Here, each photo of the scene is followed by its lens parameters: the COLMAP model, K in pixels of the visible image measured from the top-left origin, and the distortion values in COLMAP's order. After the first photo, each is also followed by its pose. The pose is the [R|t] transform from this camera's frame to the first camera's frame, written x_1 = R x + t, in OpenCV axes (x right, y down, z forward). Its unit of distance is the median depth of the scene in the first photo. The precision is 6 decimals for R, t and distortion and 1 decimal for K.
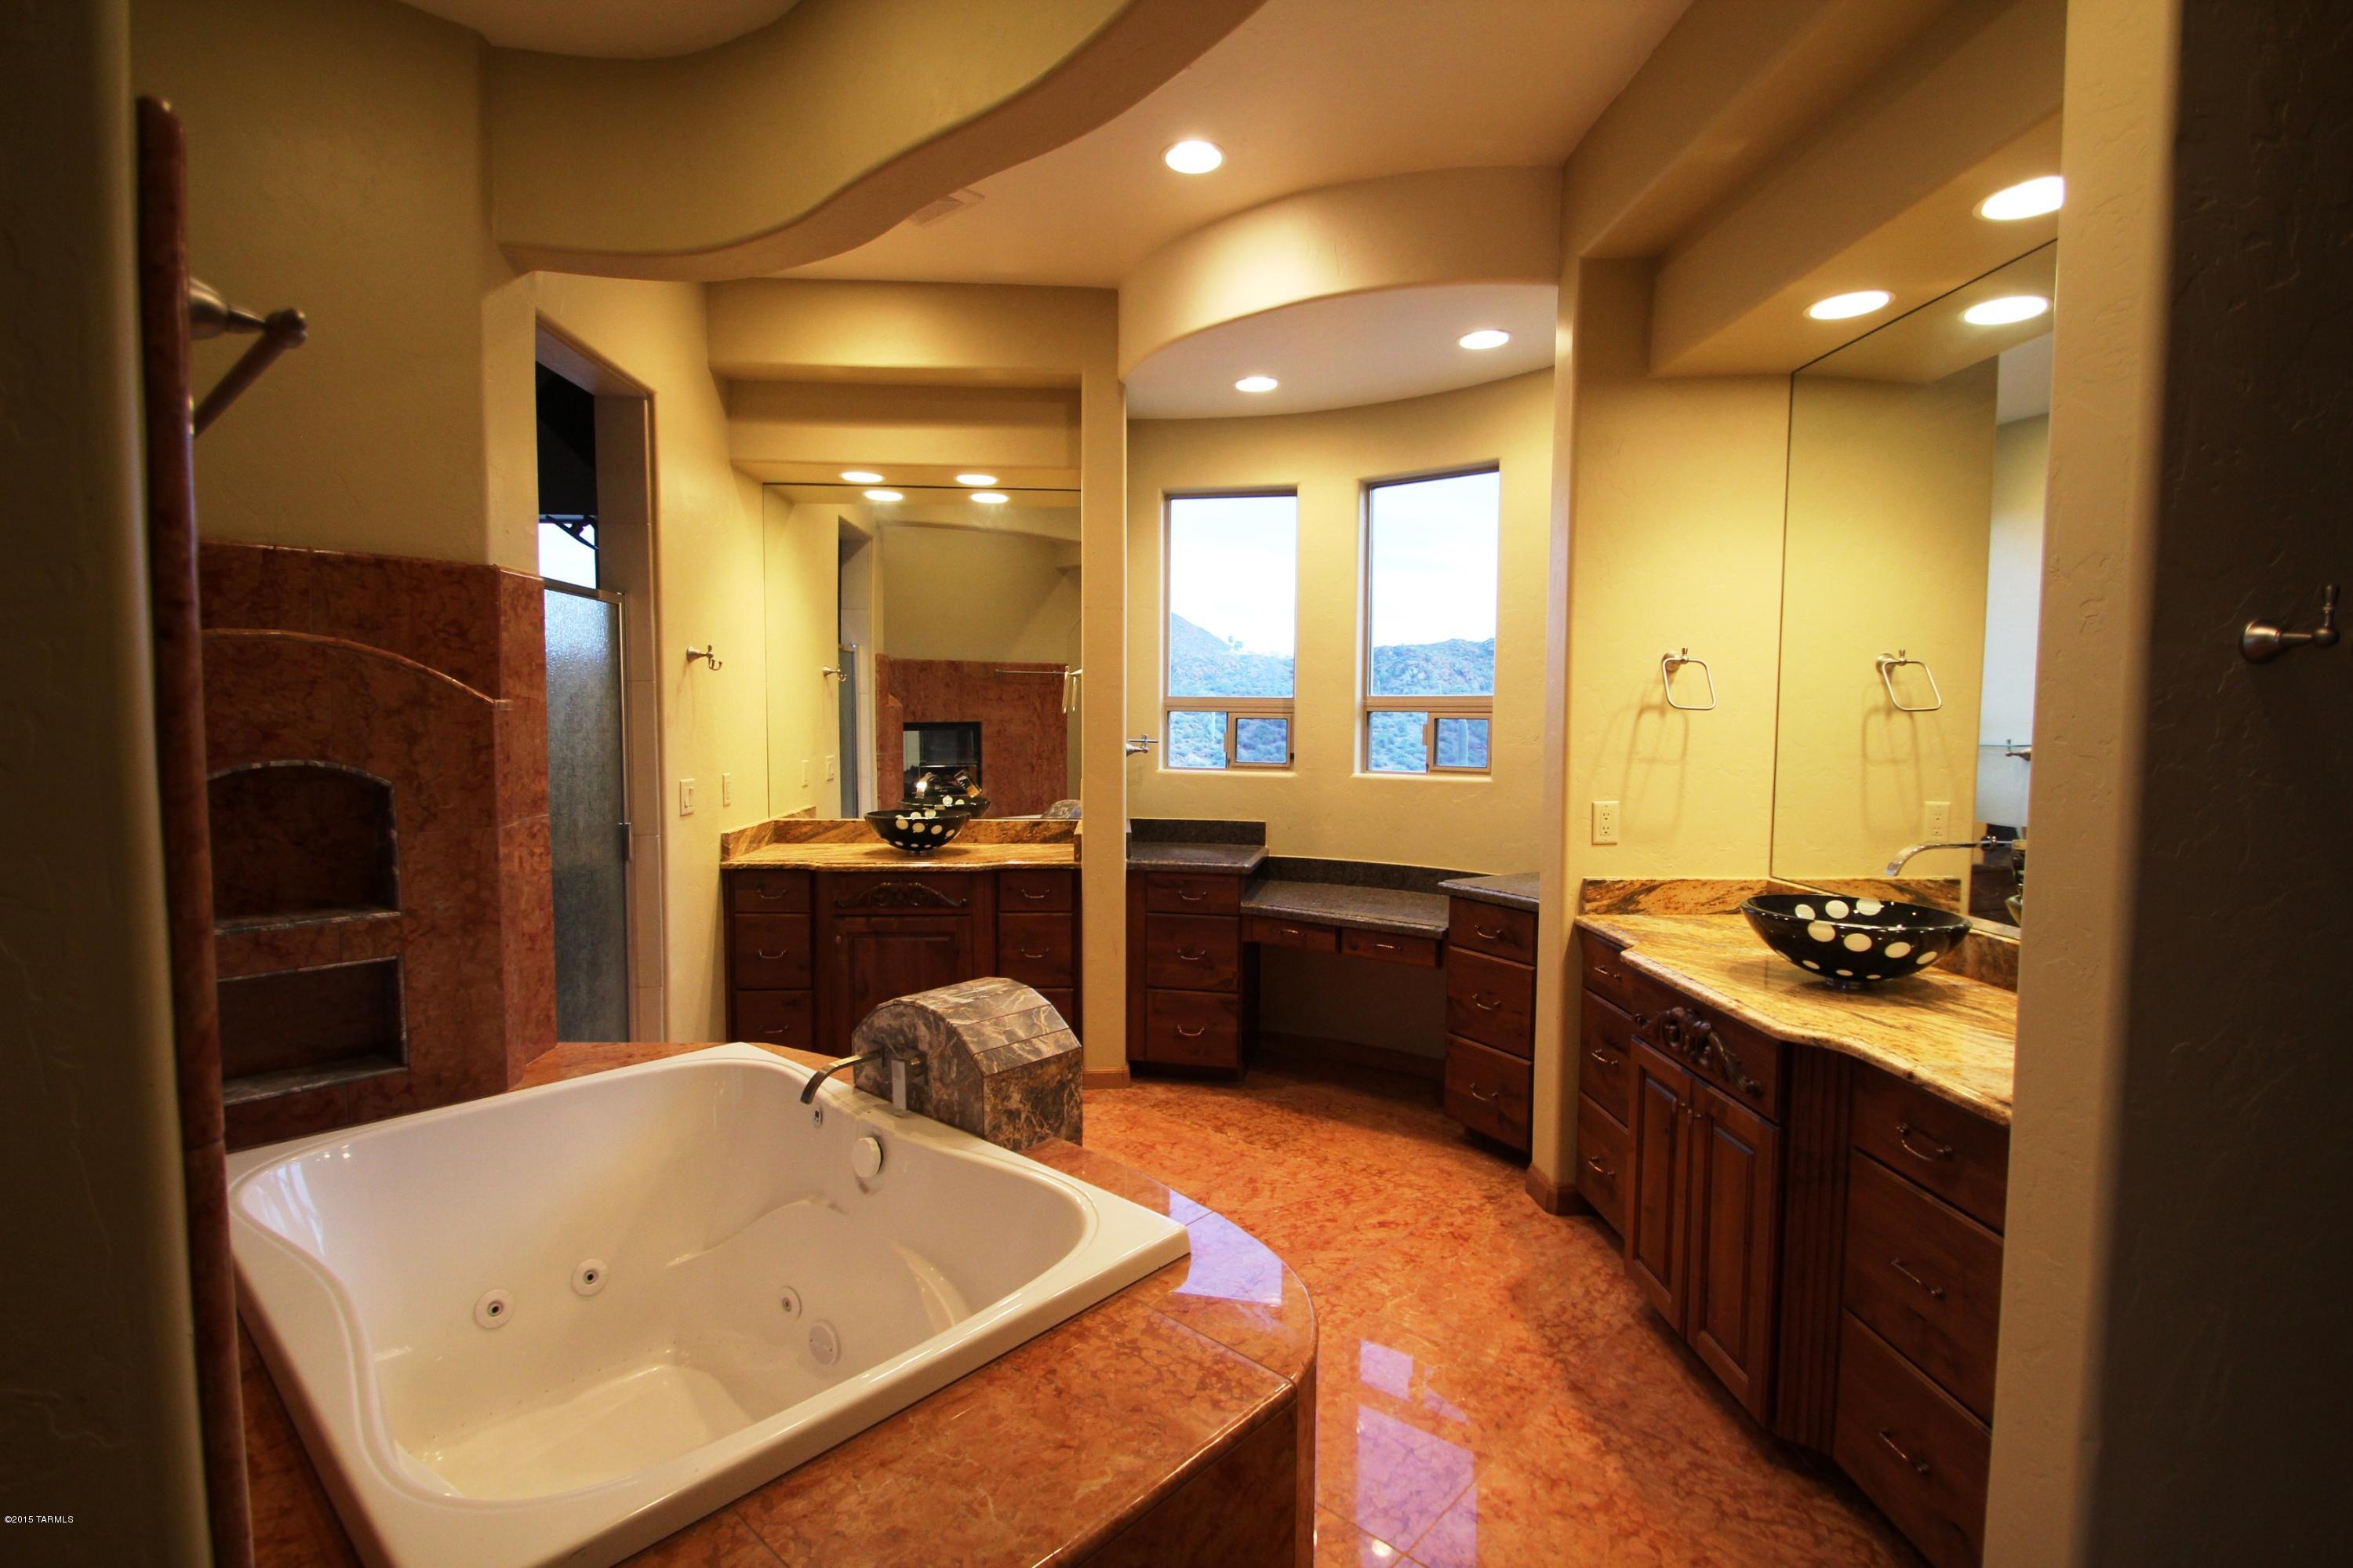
lens RADIAL K [[1091.0, 0, 1176.5], [0, 1091.0, 784.0], [0, 0, 1]] dist [0.001001, -0.011575]
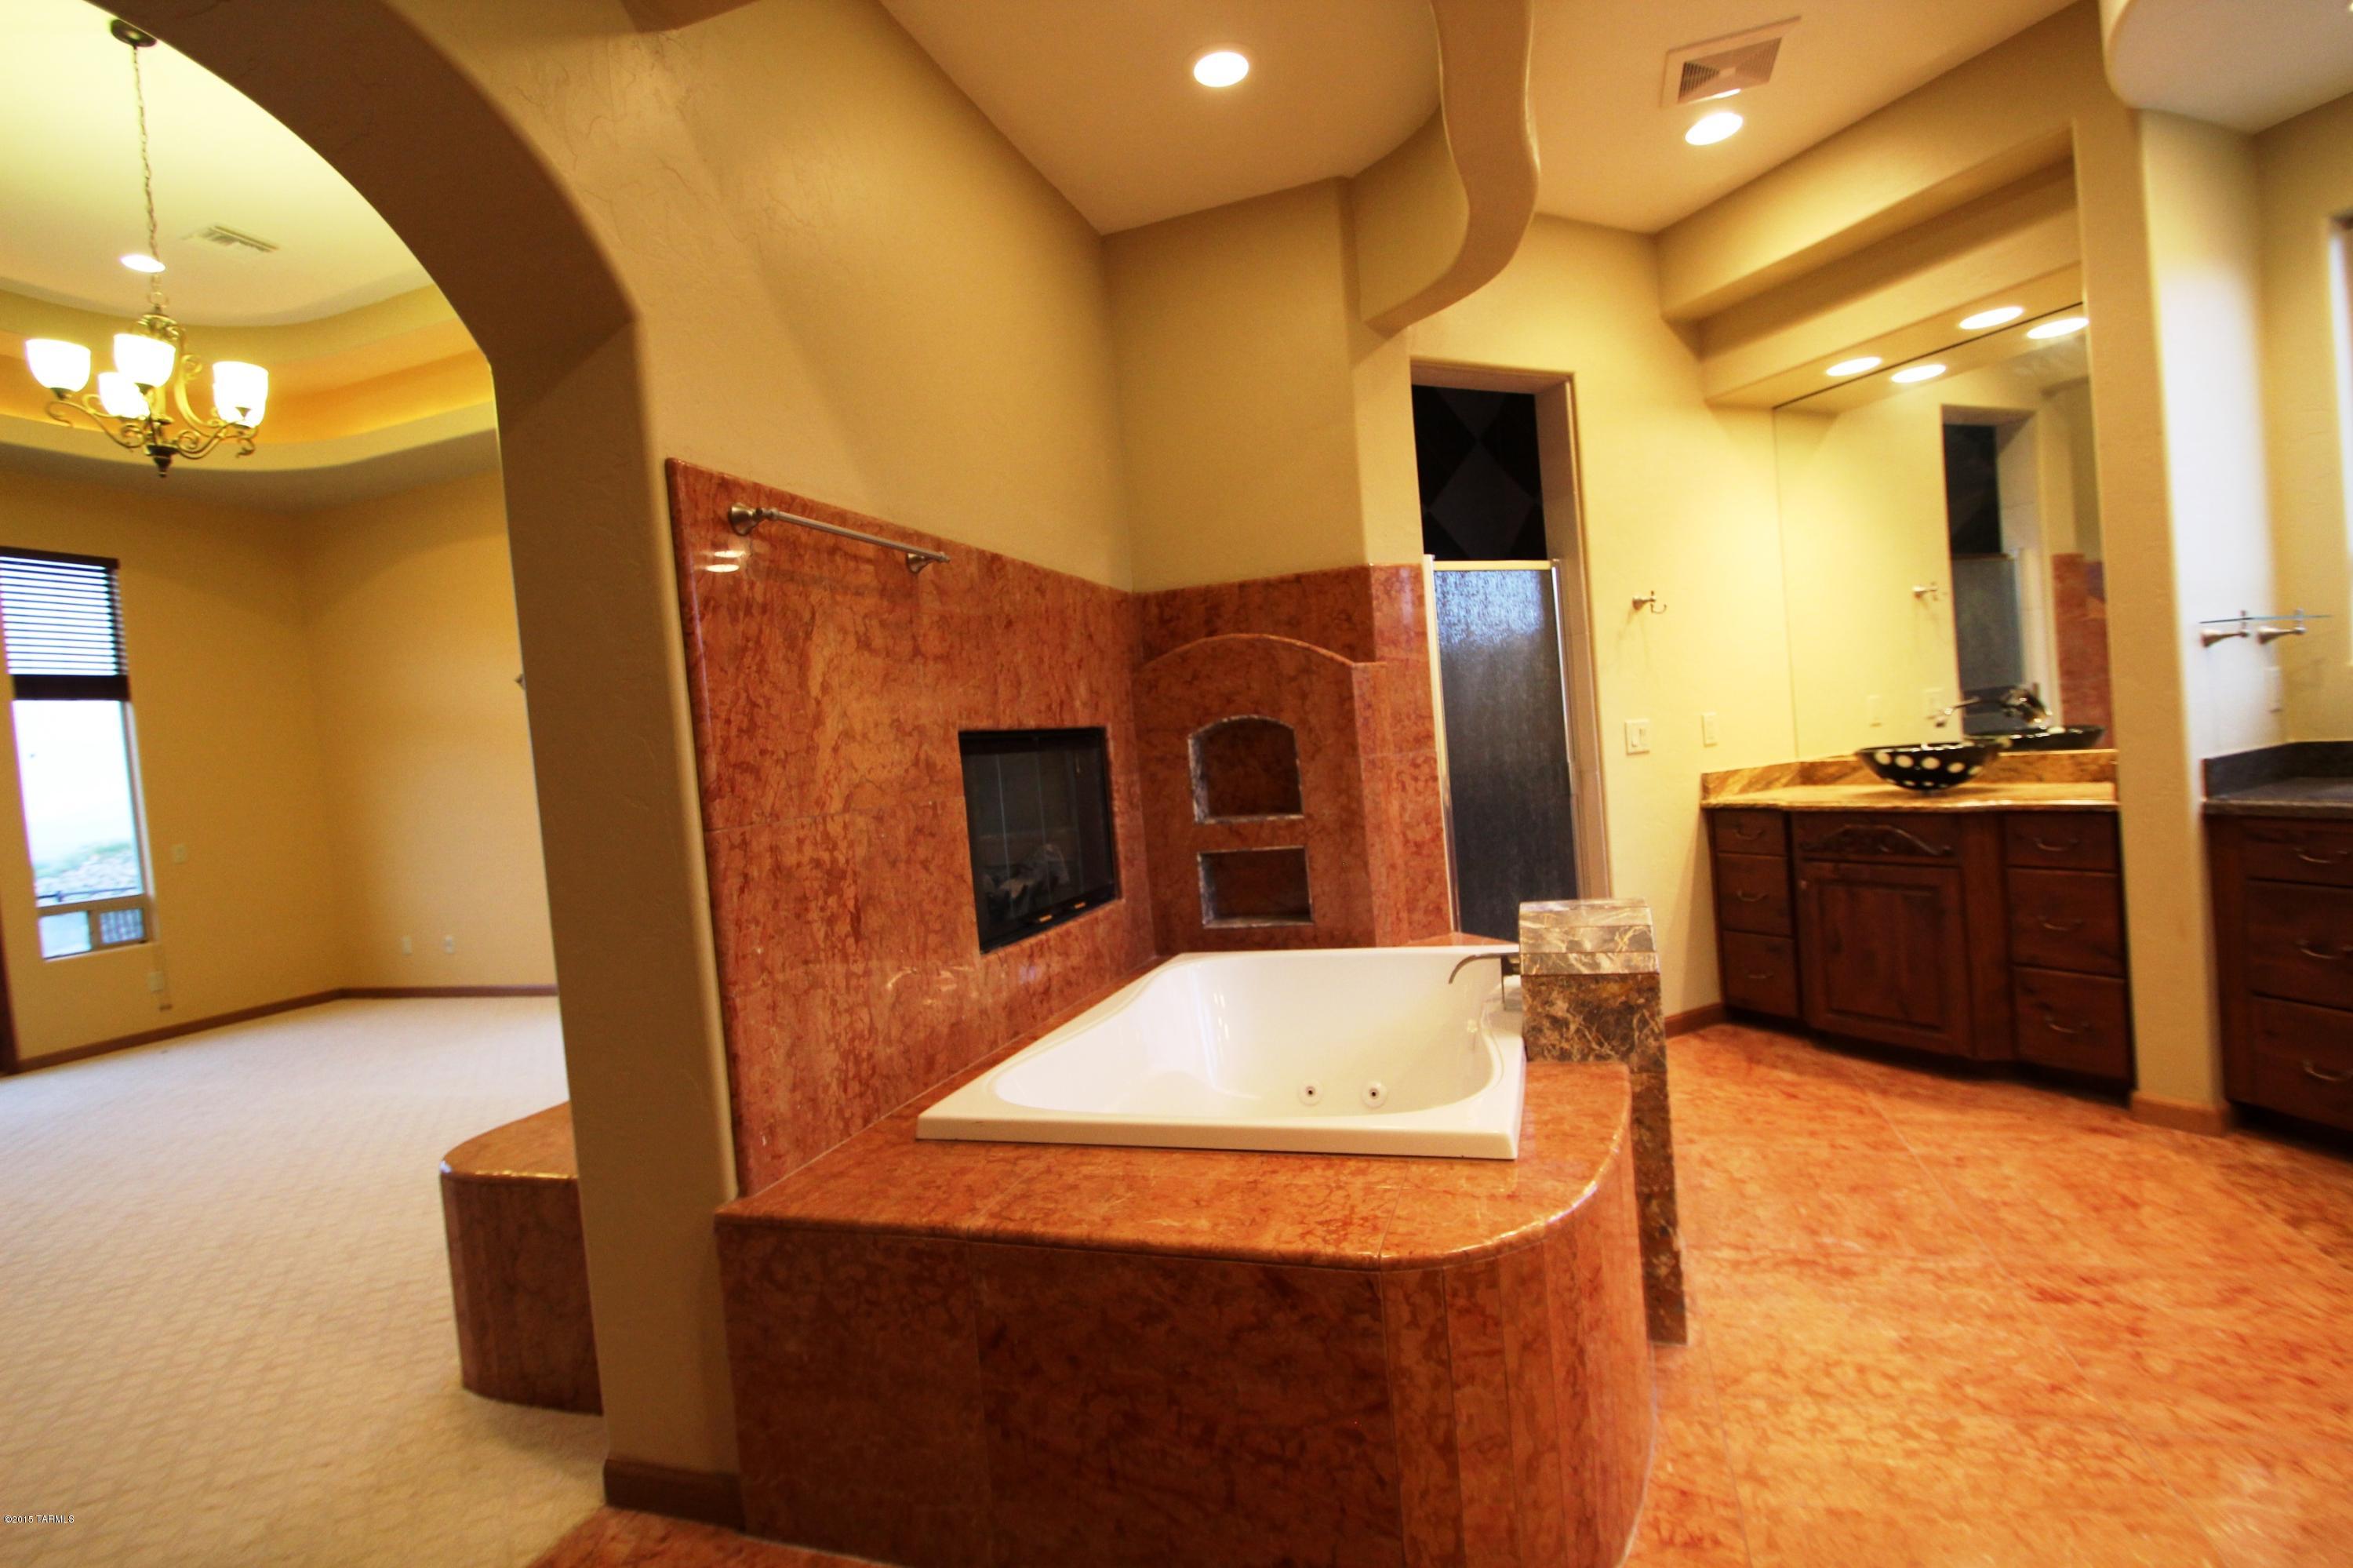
lens RADIAL K [[1091.0, 0, 1176.5], [0, 1091.0, 784.0], [0, 0, 1]] dist [0.001001, -0.011575]
pose [[0.389539, -0.011236, -0.920942, 0.534739], [0.032275, 0.999478, 0.001458, 0.063501], [0.920444, -0.030291, 0.389698, 0.256373]]
